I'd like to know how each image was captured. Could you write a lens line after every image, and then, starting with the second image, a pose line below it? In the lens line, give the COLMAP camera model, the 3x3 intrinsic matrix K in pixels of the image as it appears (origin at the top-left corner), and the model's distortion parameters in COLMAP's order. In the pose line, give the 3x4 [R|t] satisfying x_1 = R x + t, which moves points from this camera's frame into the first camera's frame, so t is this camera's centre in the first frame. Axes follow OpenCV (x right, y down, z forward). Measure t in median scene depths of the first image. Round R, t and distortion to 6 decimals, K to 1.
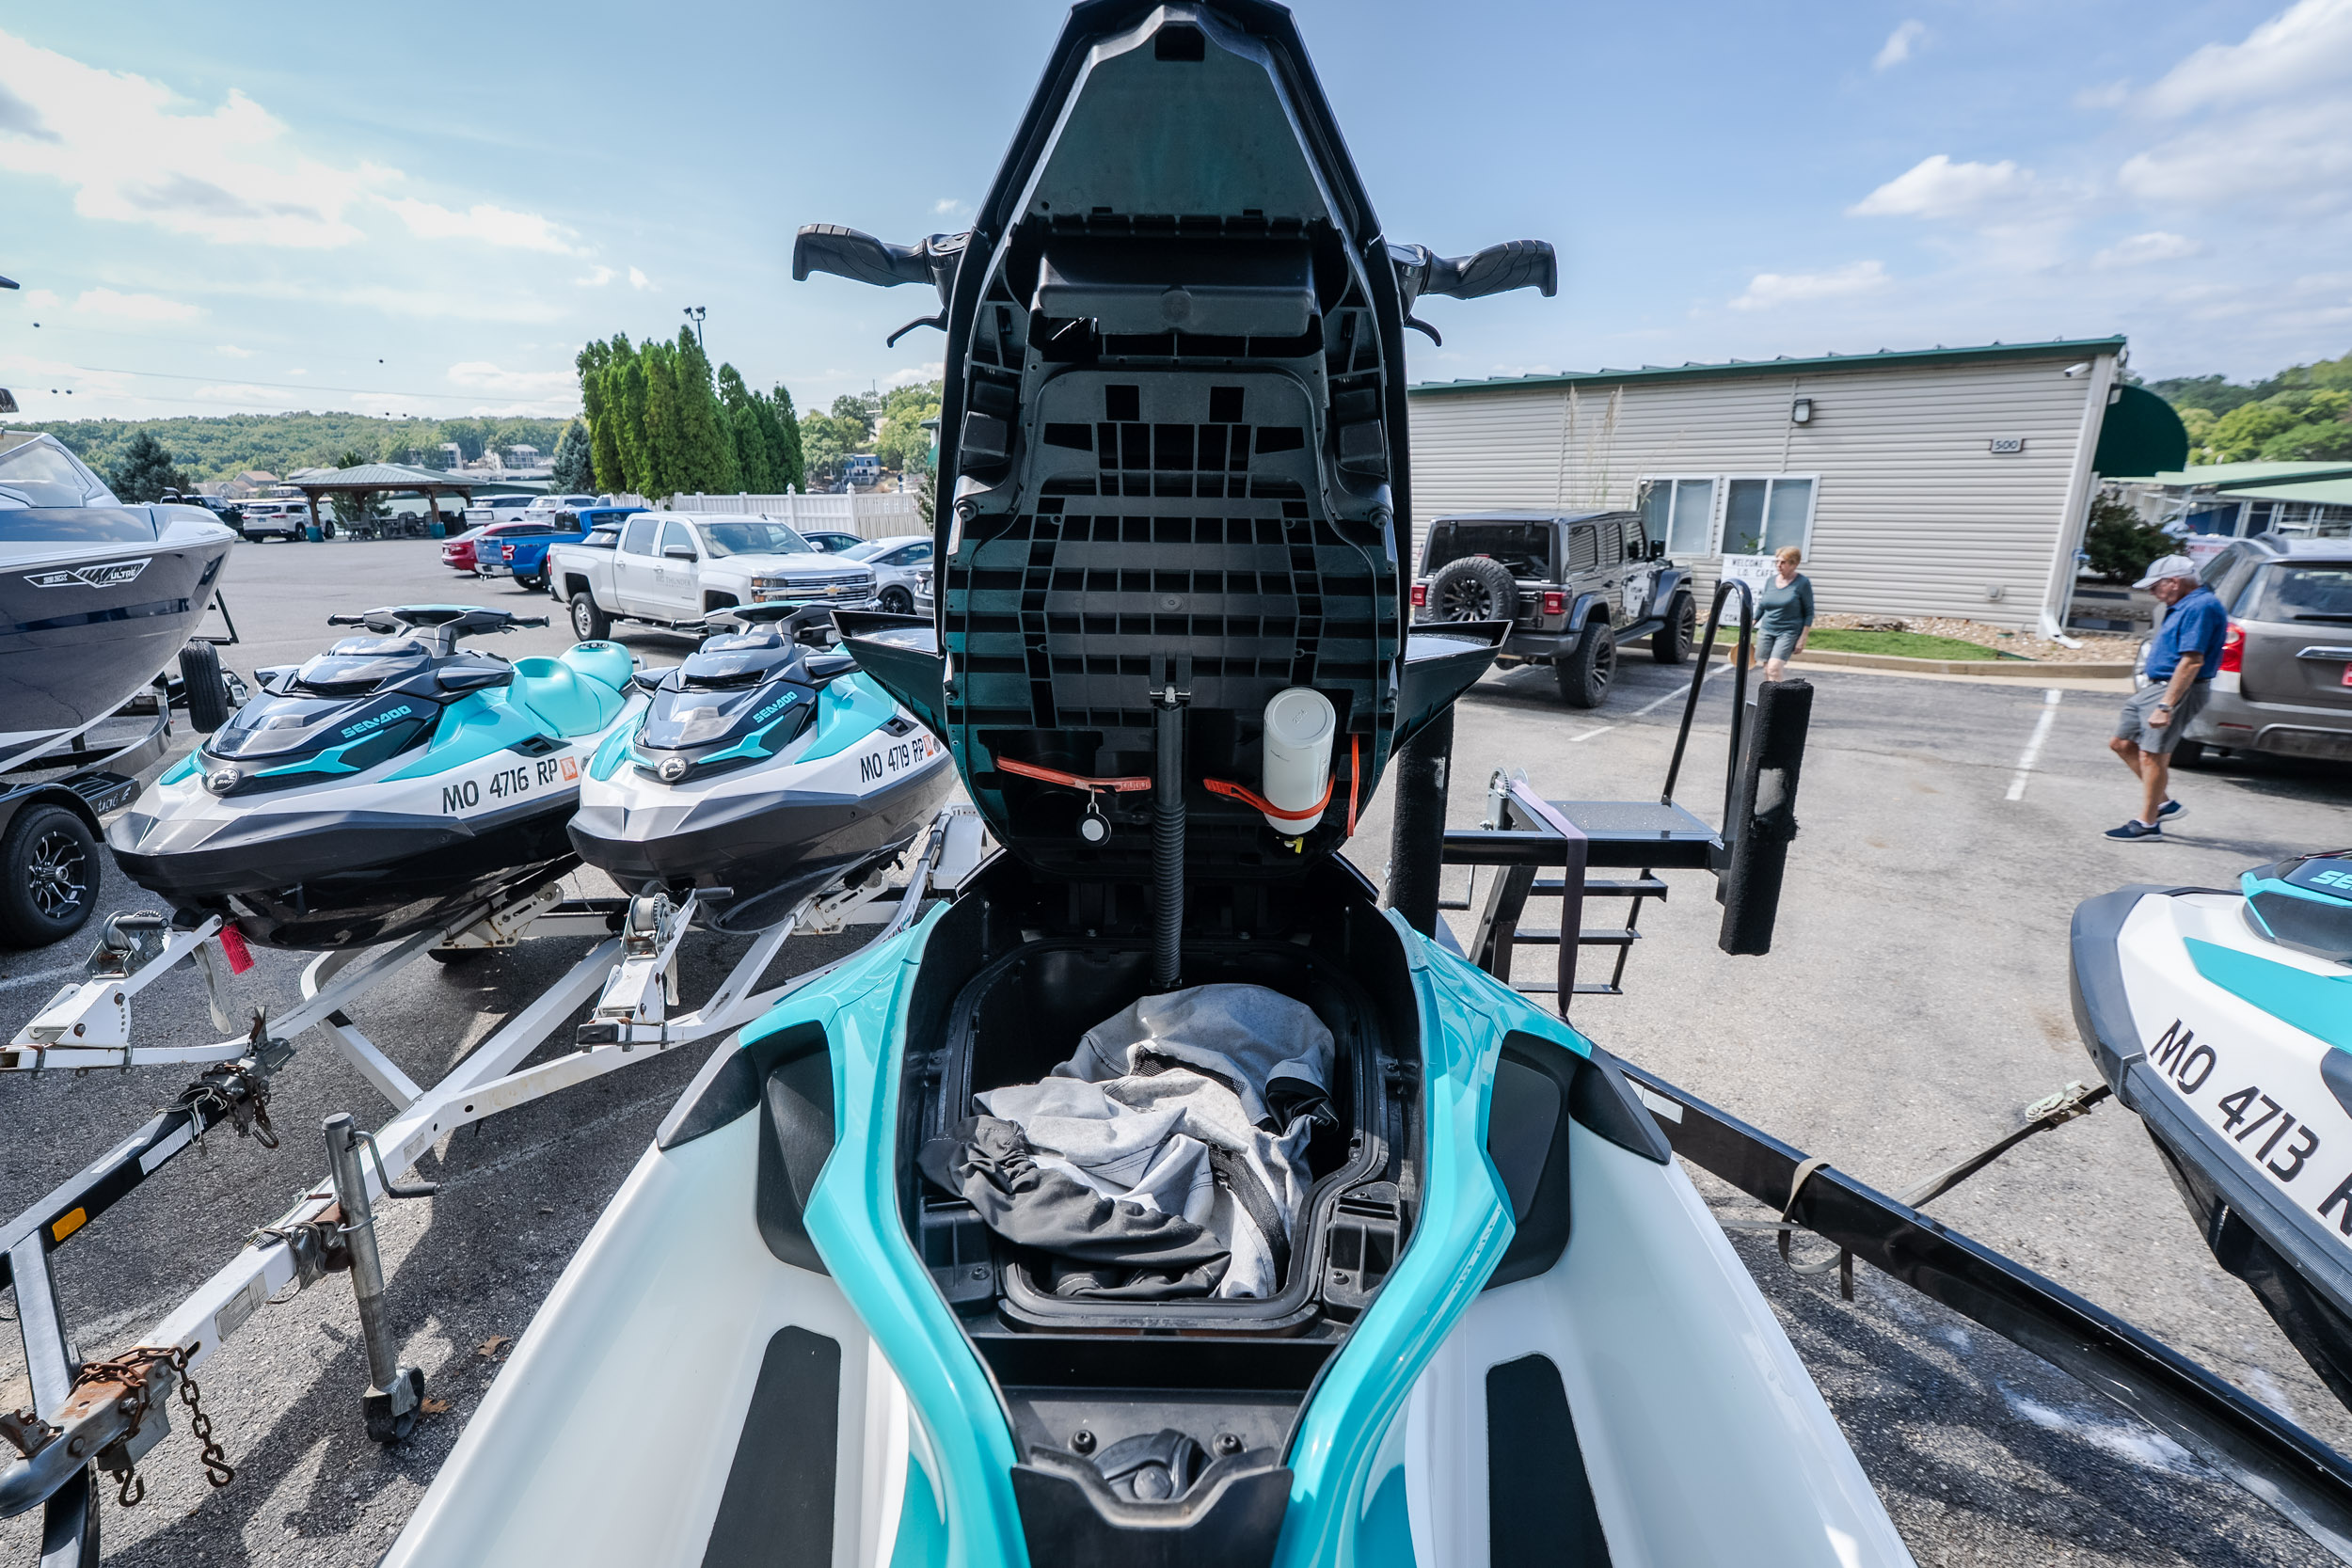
lens RADIAL K [[1054.8, 0, 1171.8], [0, 1054.8, 780.0], [0, 0, 1]] dist [-0.003835, 0.001544]
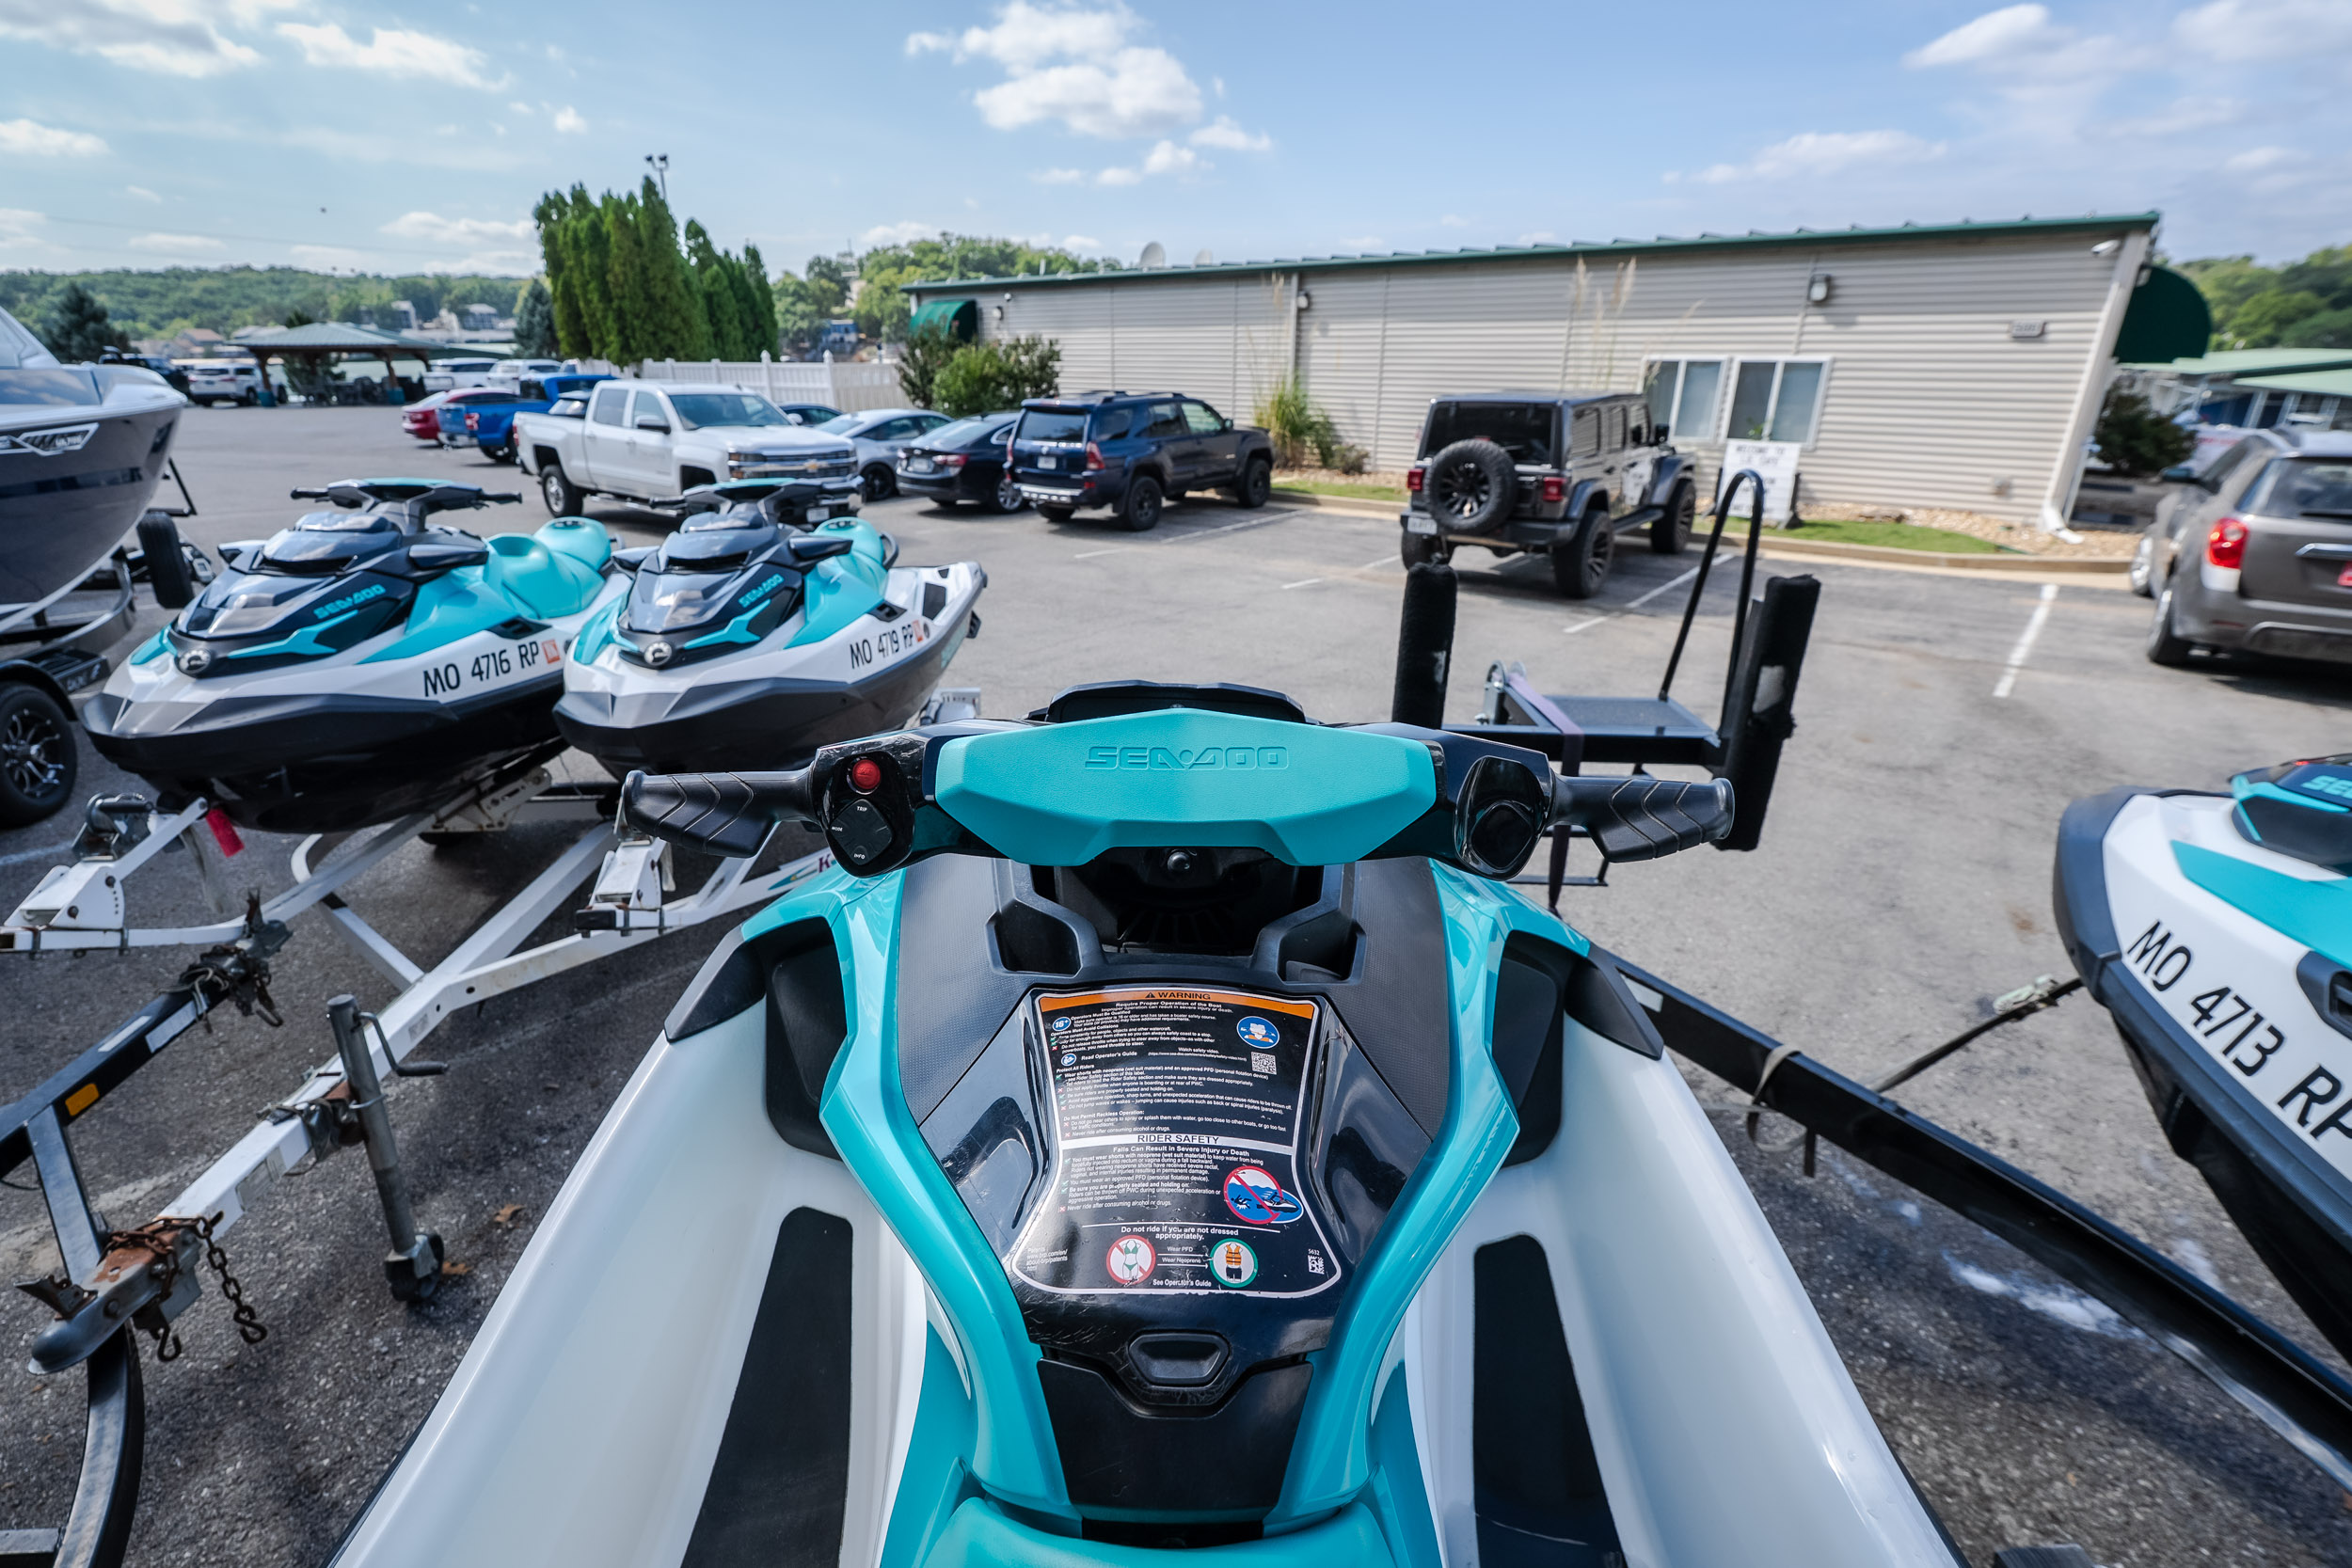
lens RADIAL K [[1055.8, 0, 1171.9], [0, 1055.8, 779.6], [0, 0, 1]] dist [-0.003976, 0.001741]
pose [[0.999877, 0.008842, 0.012923, -0.005353], [-0.010174, 0.994220, 0.106874, -0.002845], [-0.011903, -0.106993, 0.994189, 0.004155]]
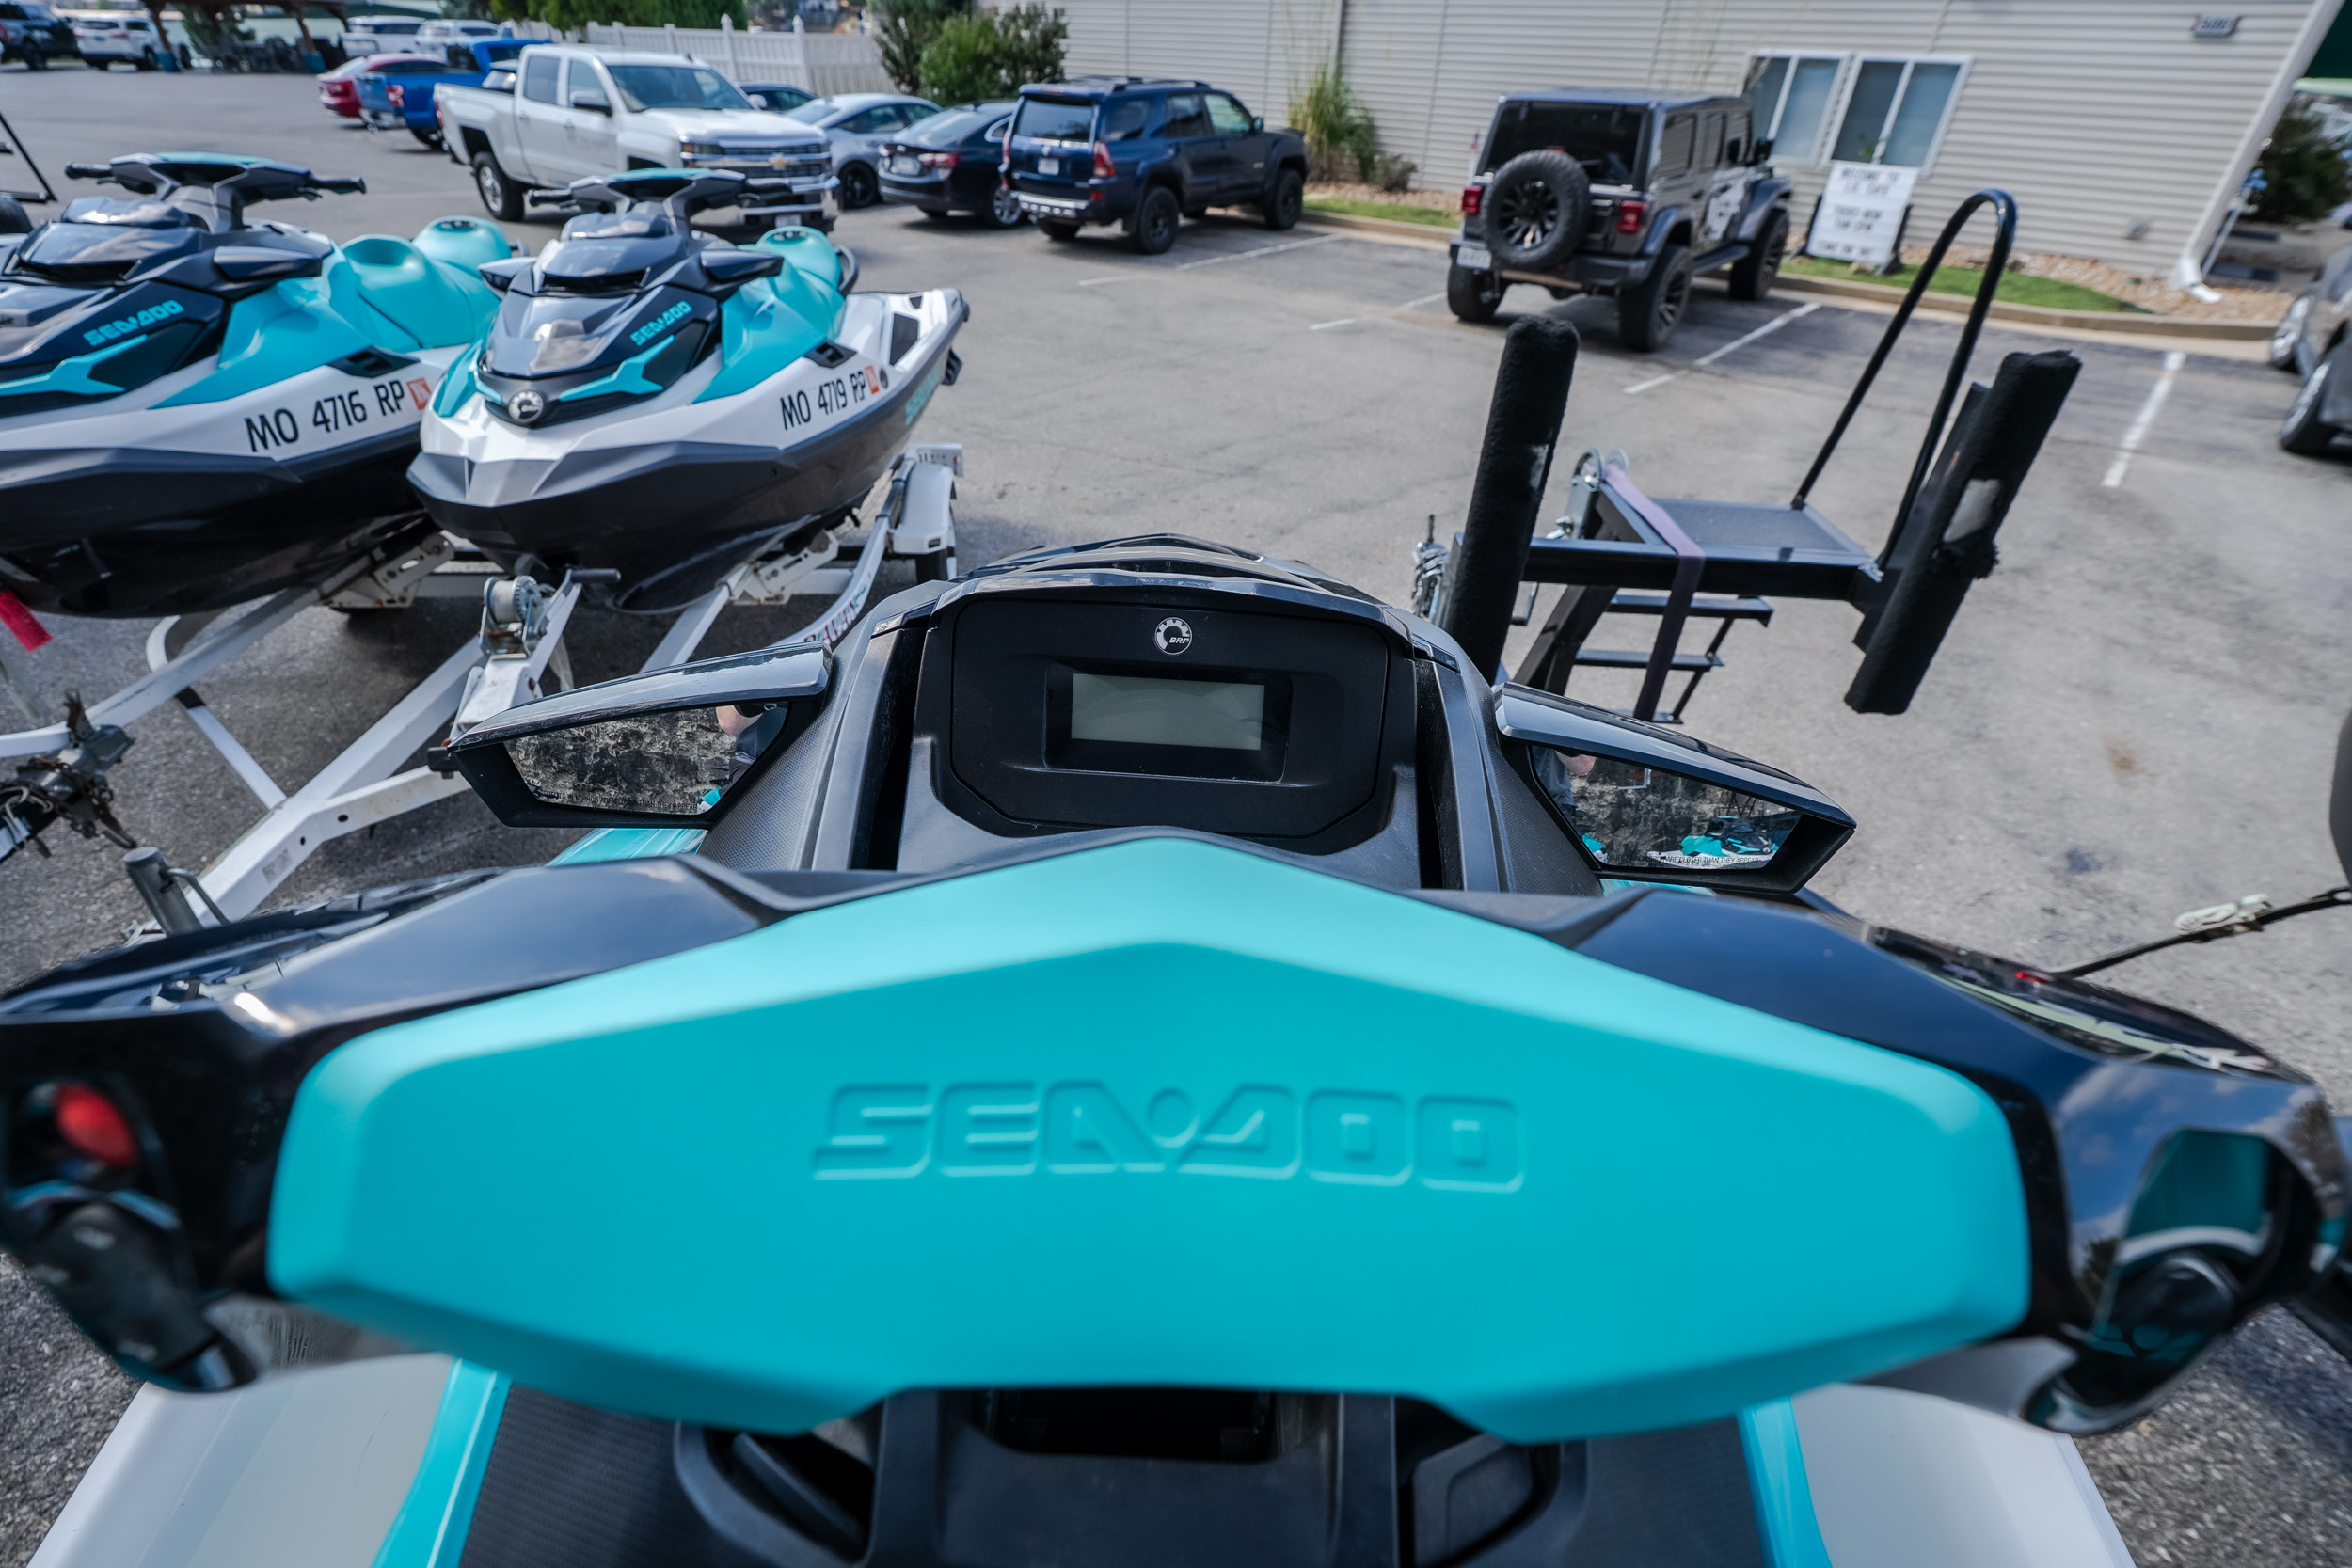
lens RADIAL K [[1056.9, 0, 1171.4], [0, 1056.9, 780.8], [0, 0, 1]] dist [-0.003254, 0.001097]
pose [[0.999230, 0.036942, 0.013204, -0.001952], [-0.039230, 0.942734, 0.331231, -0.019296], [-0.000212, -0.331494, 0.943457, 0.130362]]
